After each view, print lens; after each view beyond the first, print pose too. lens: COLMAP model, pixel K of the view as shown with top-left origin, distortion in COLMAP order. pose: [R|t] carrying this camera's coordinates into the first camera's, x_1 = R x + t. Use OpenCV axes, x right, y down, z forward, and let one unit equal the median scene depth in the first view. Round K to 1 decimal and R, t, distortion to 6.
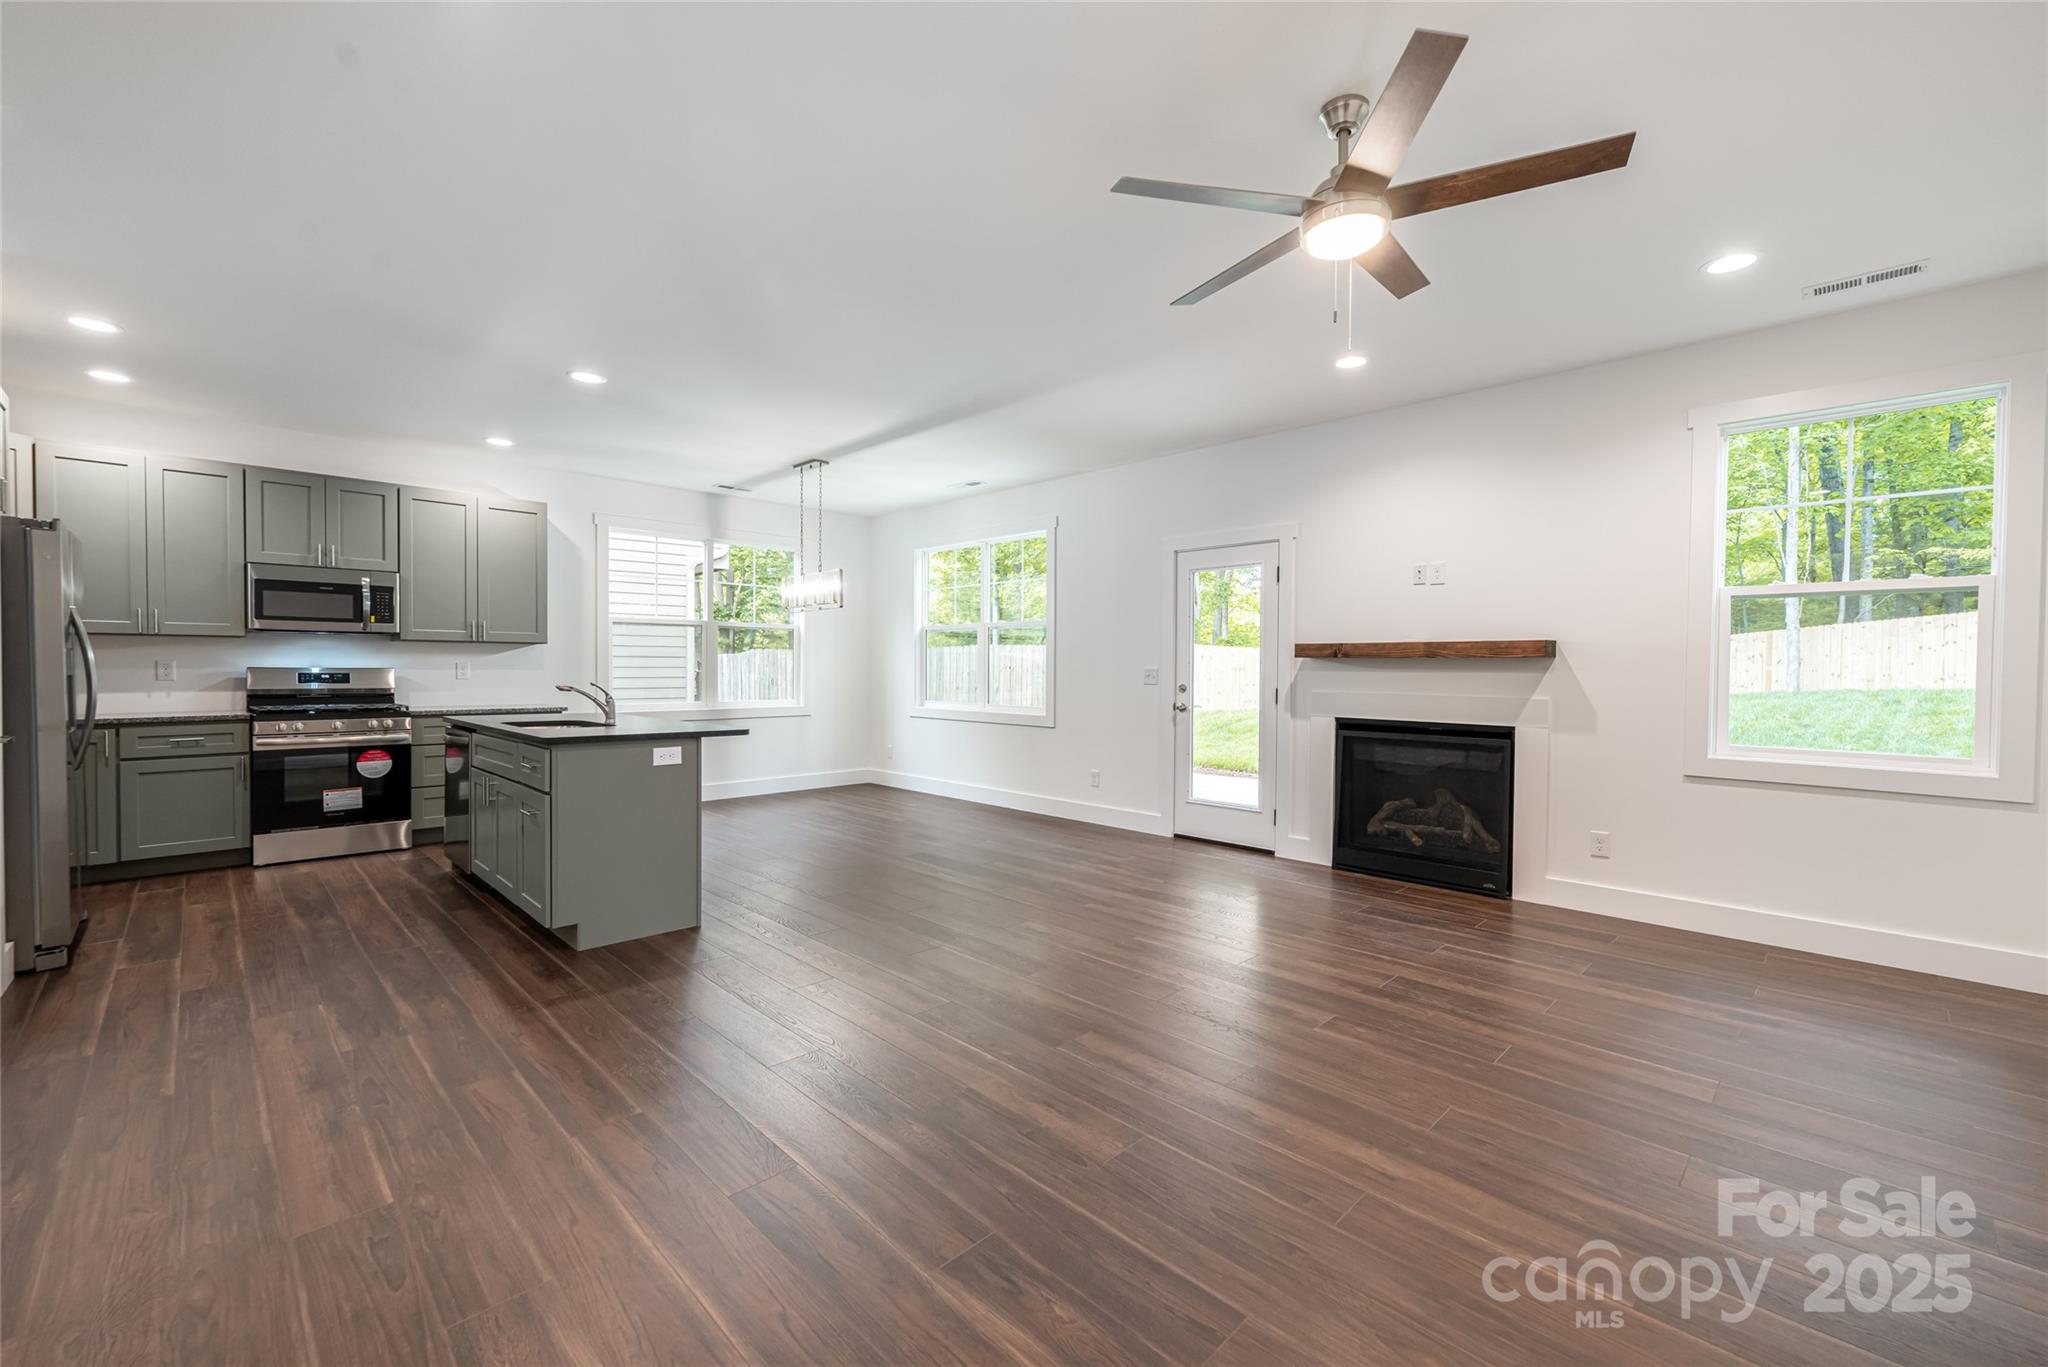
lens RADIAL K [[846.8, 0, 1024.0], [0, 846.8, 683.5], [0, 0, 1]] dist [-0.000778, -0.000036]
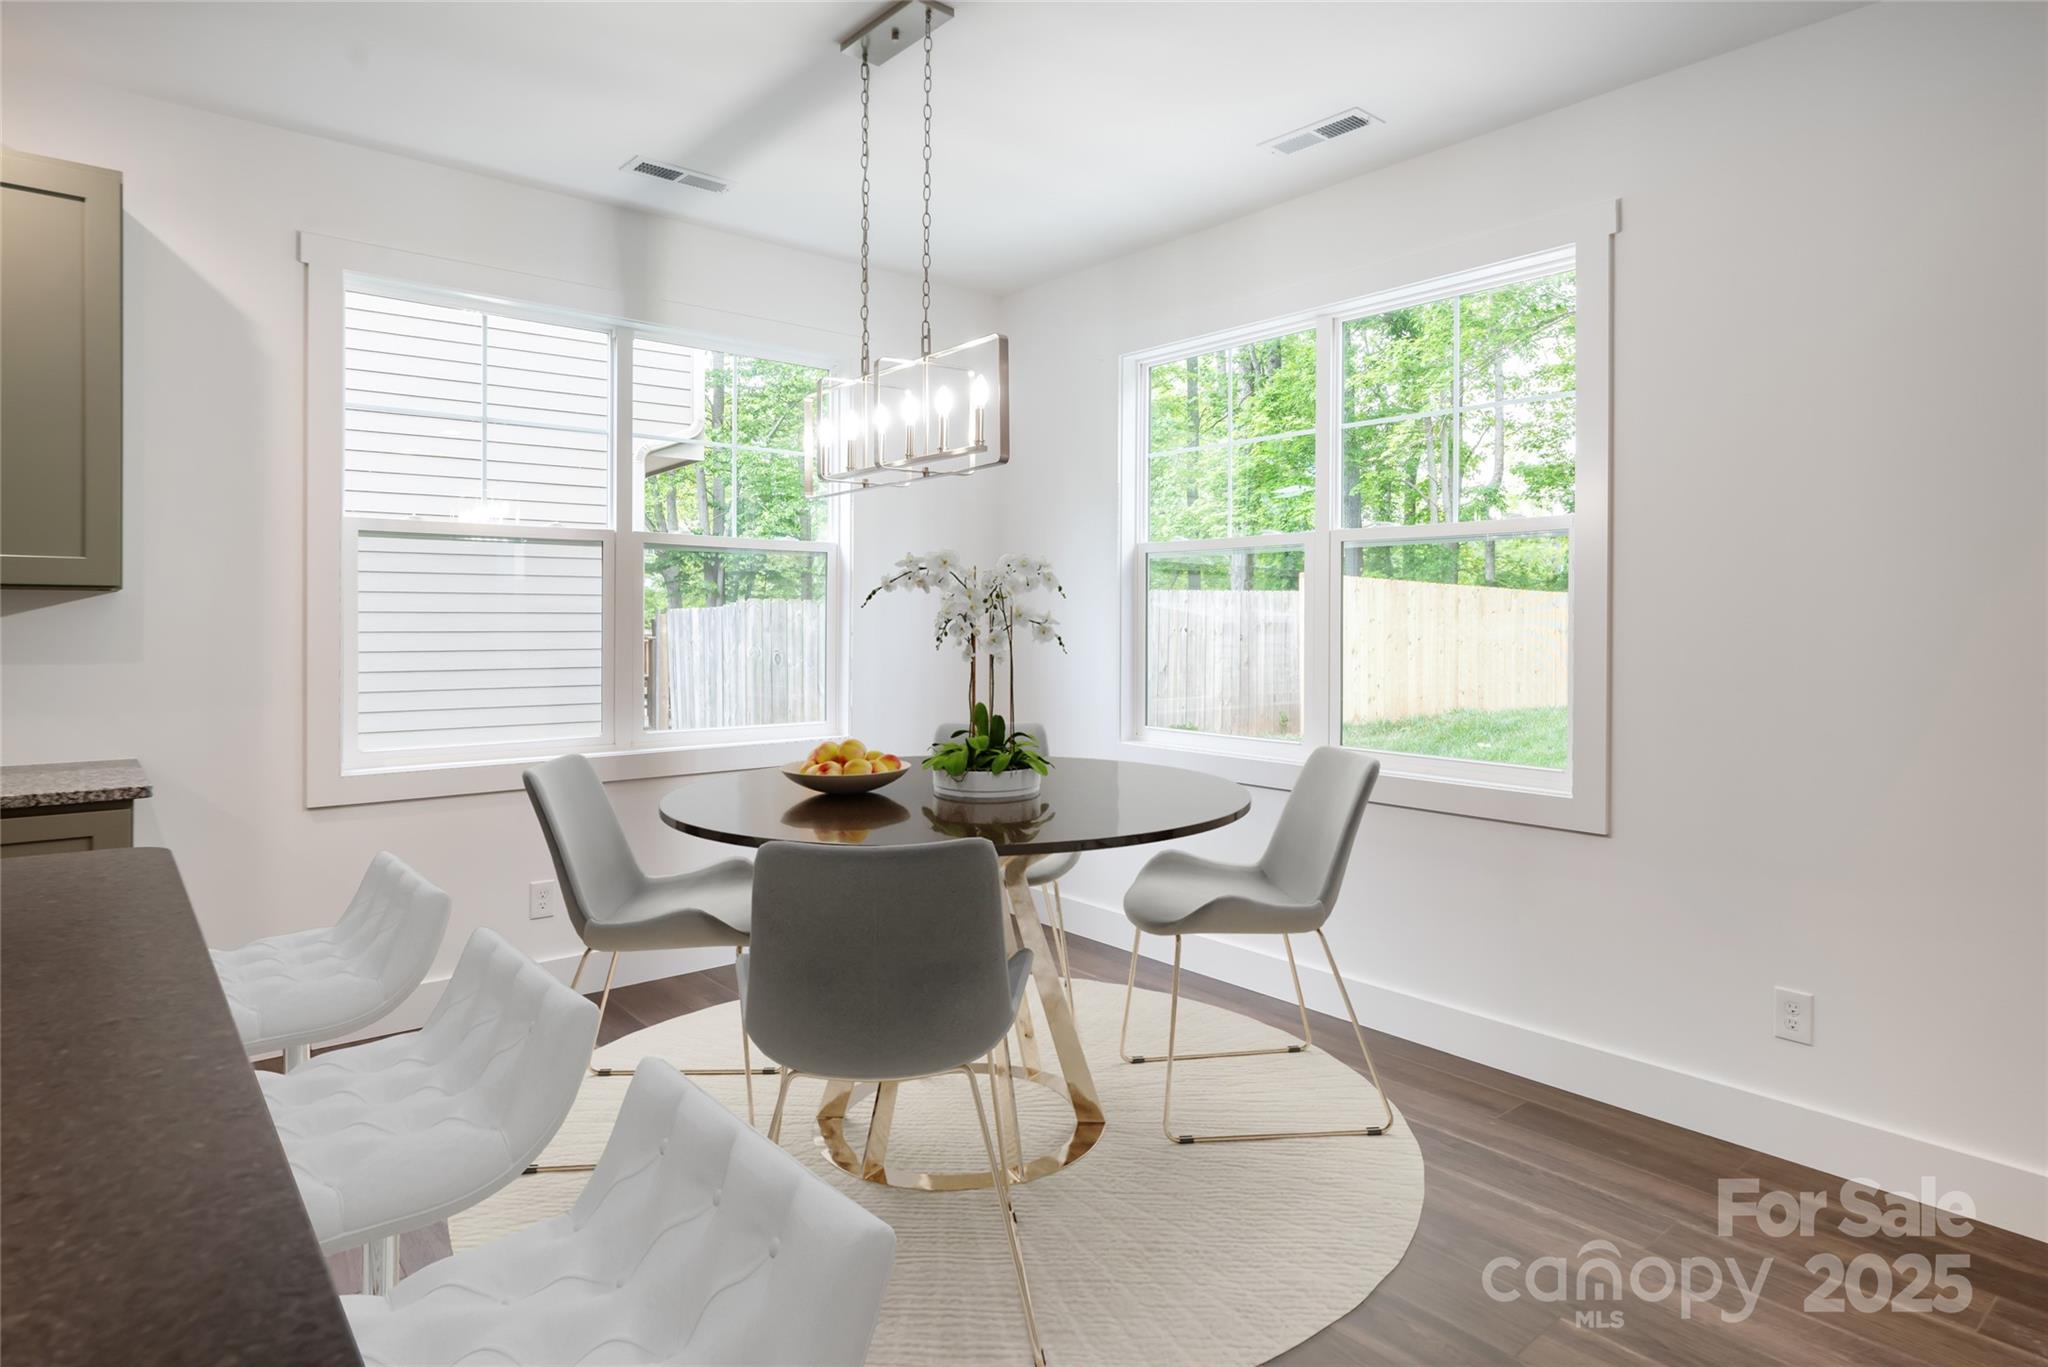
lens RADIAL K [[1133.9, 0, 1027.4], [0, 1133.9, 622.6], [0, 0, 1]] dist [0.001213, 0.000485]
pose [[0.997376, -0.001851, -0.072376, -0.169861], [0.000566, 0.999842, -0.017779, -0.025290], [0.072398, 0.017691, 0.997219, 0.573530]]
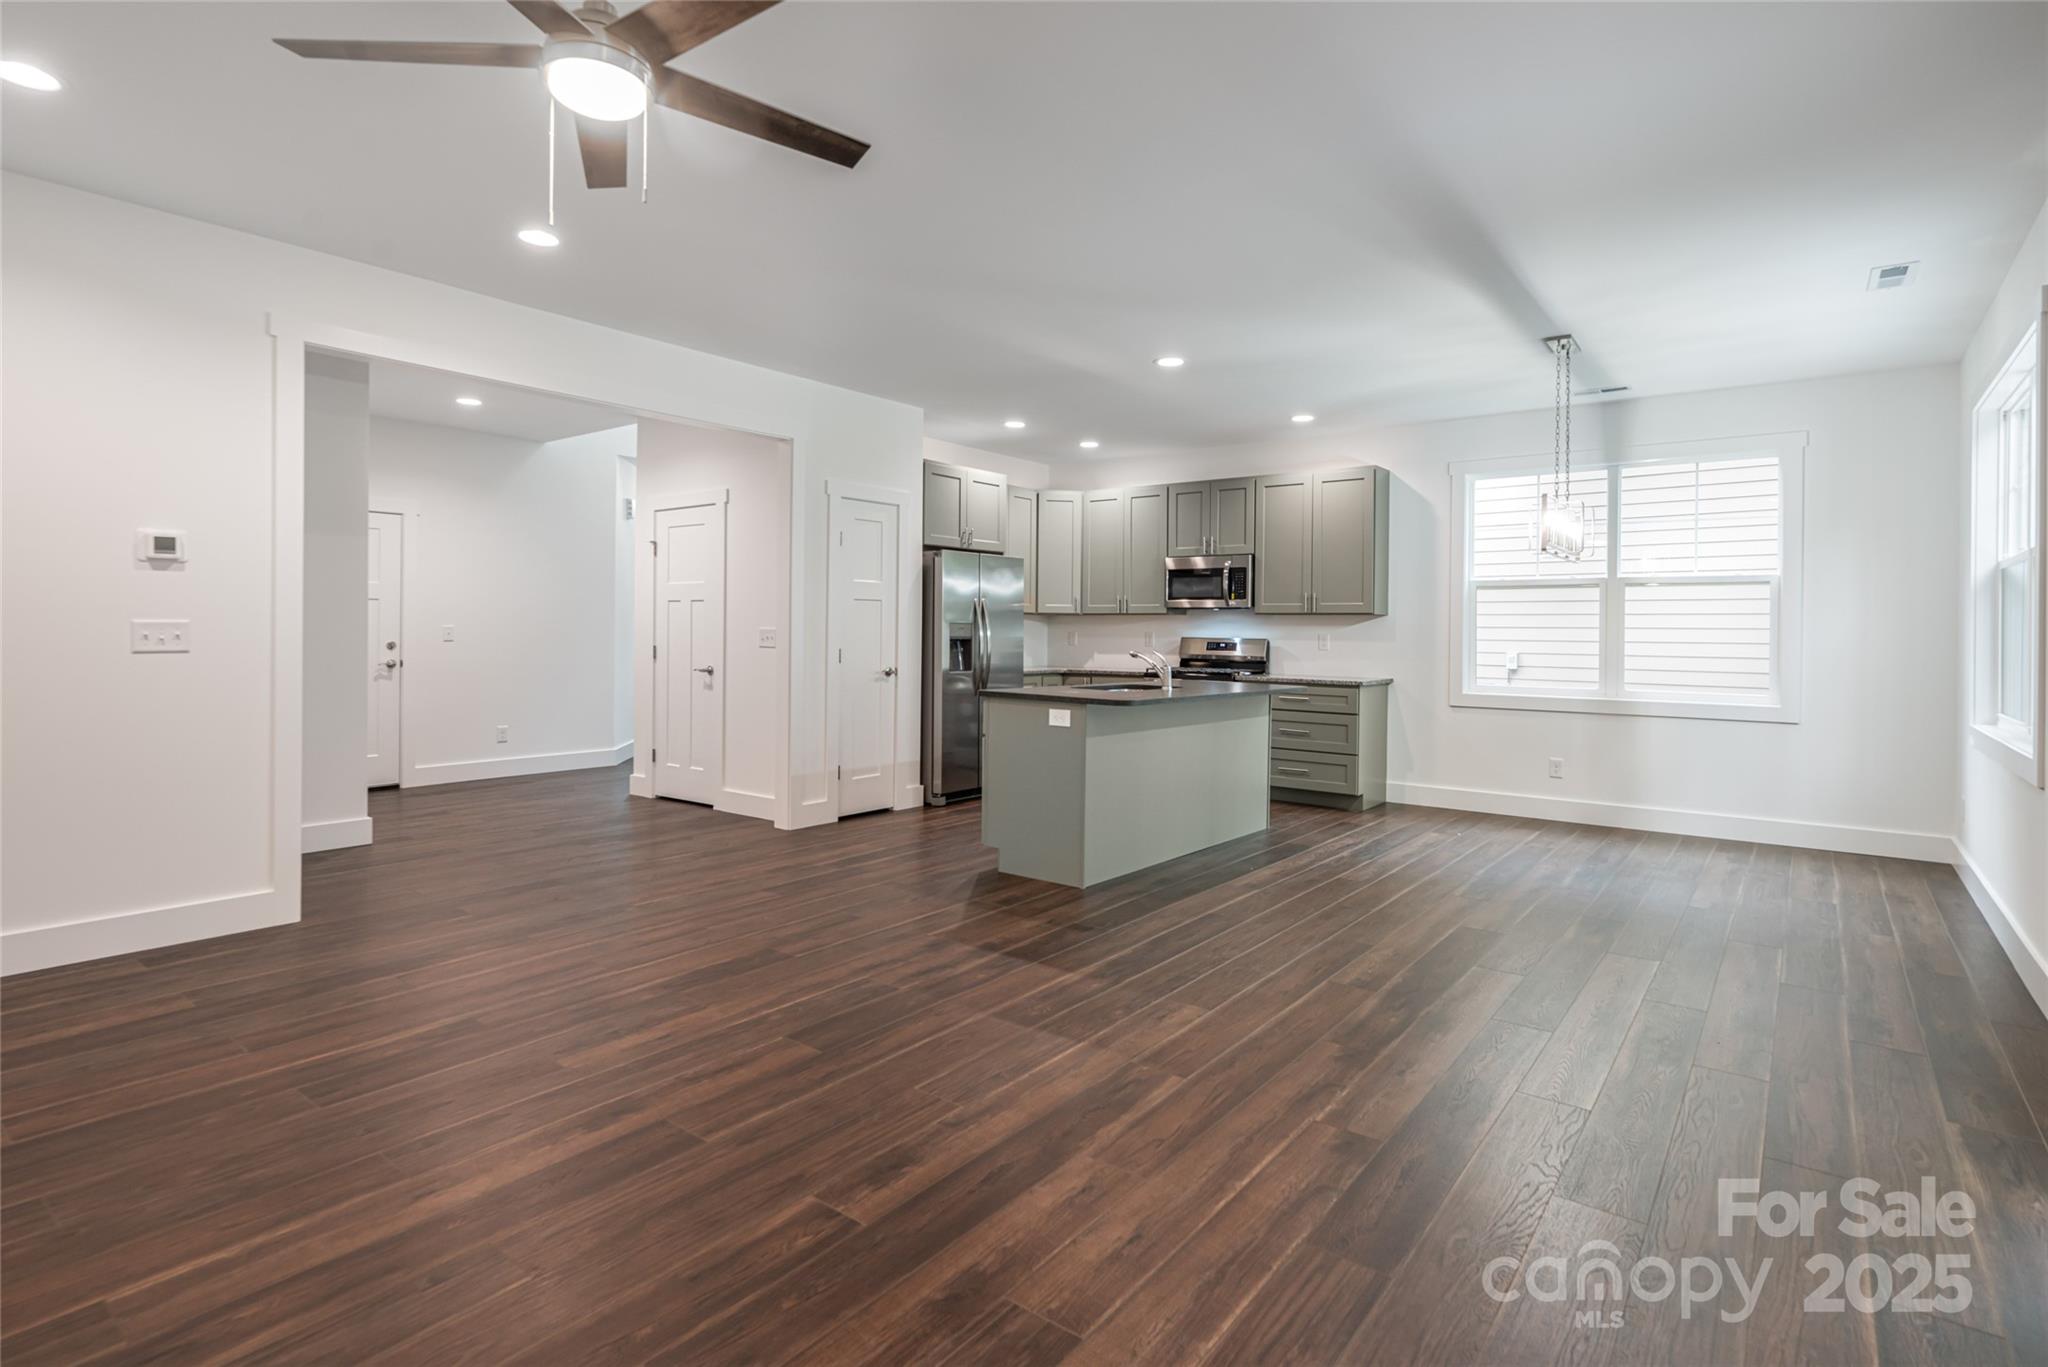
lens RADIAL K [[1007.6, 0, 1028.4], [0, 1007.6, 639.1], [0, 0, 1]] dist [-0.001913, 0.000099]
pose [[0.135955, 0.004680, -0.990704, 0.494637], [-0.031398, 0.999507, 0.000413, -0.007513], [0.990217, 0.031050, 0.136035, 0.464243]]
